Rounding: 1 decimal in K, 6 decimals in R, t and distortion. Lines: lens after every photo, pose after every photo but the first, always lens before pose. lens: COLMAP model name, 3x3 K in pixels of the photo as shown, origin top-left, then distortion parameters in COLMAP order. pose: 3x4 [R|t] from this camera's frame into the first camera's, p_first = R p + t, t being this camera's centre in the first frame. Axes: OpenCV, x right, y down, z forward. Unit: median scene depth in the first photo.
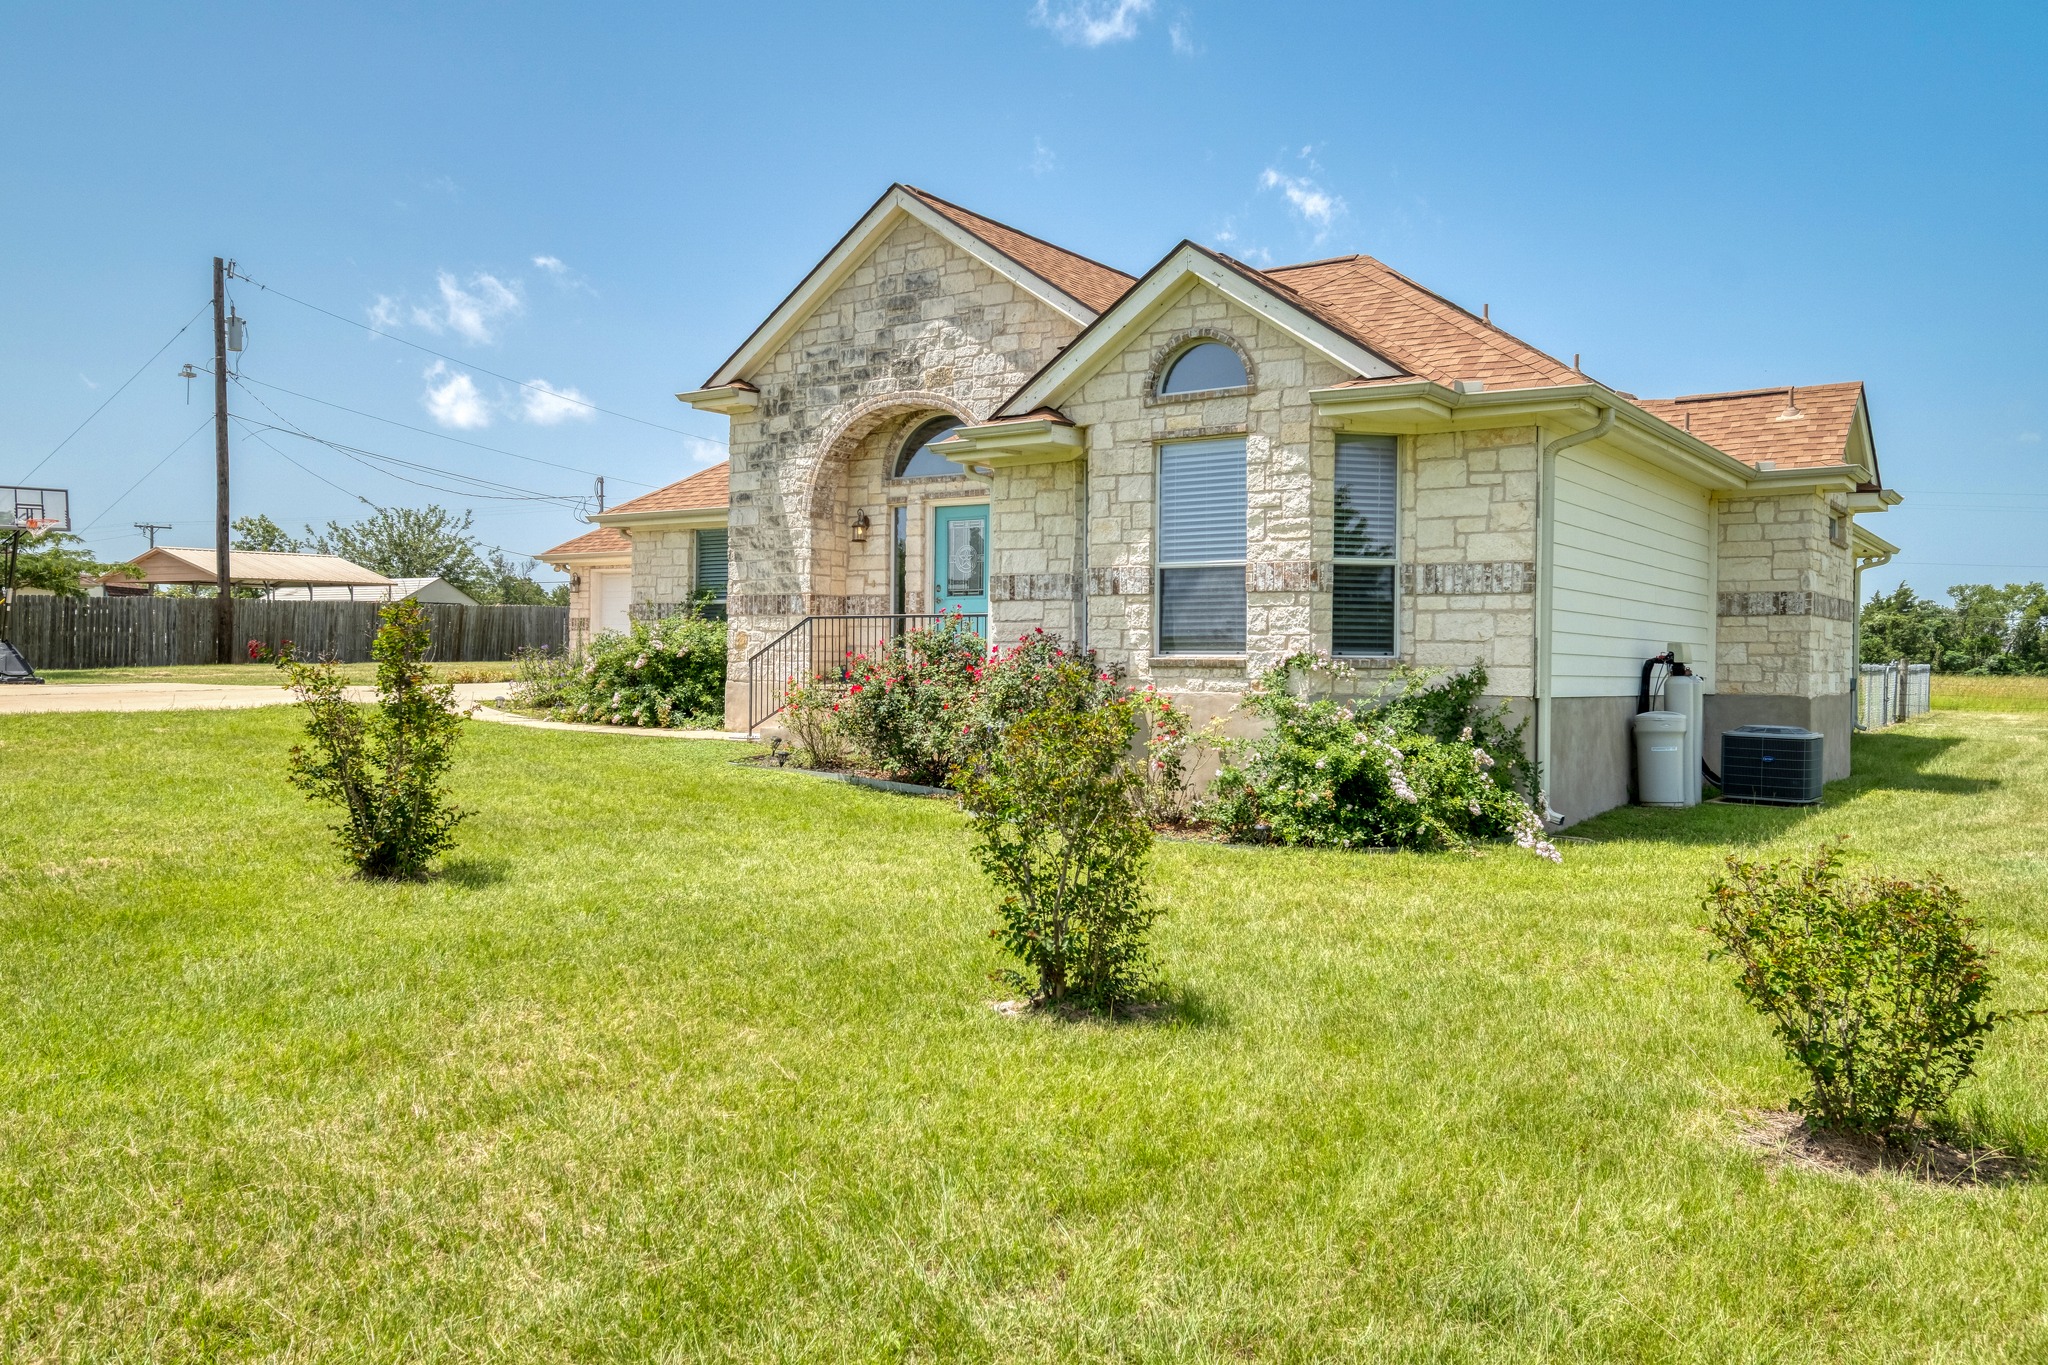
lens RADIAL K [[1627.2, 0, 1026.9], [0, 1627.2, 683.0], [0, 0, 1]] dist [0.013210, 0.003985]
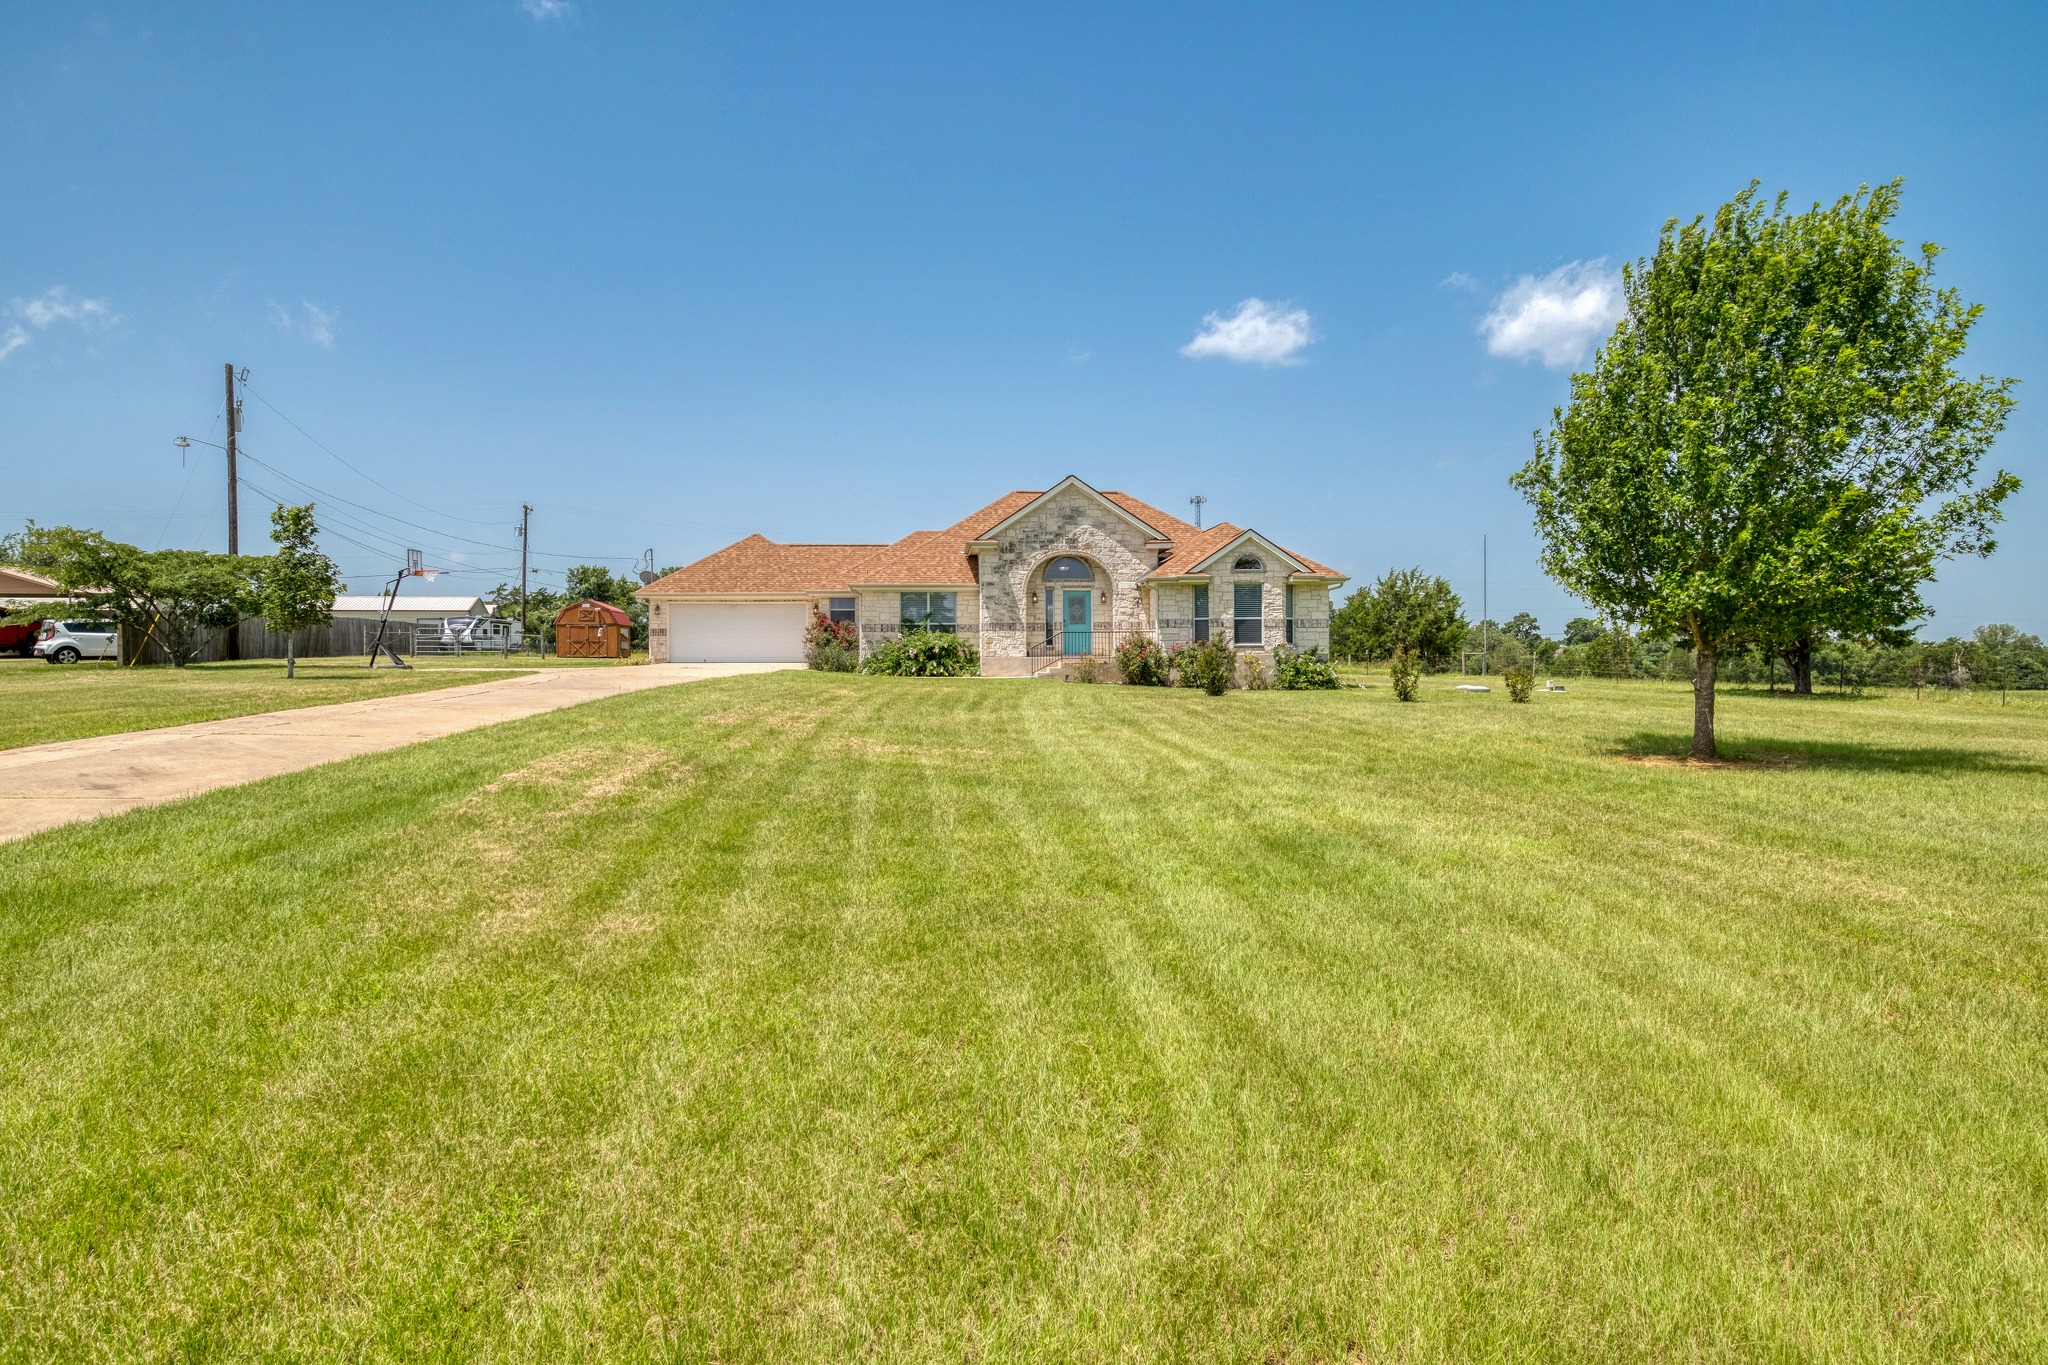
lens RADIAL K [[1627.2, 0, 1023.7], [0, 1627.2, 675.5], [0, 0, 1]] dist [0.013210, 0.003985]
pose [[0.756202, -0.017391, 0.654107, -1.958621], [0.020360, 0.999788, 0.003044, 0.023594], [-0.654021, 0.011016, 0.756396, -1.033217]]
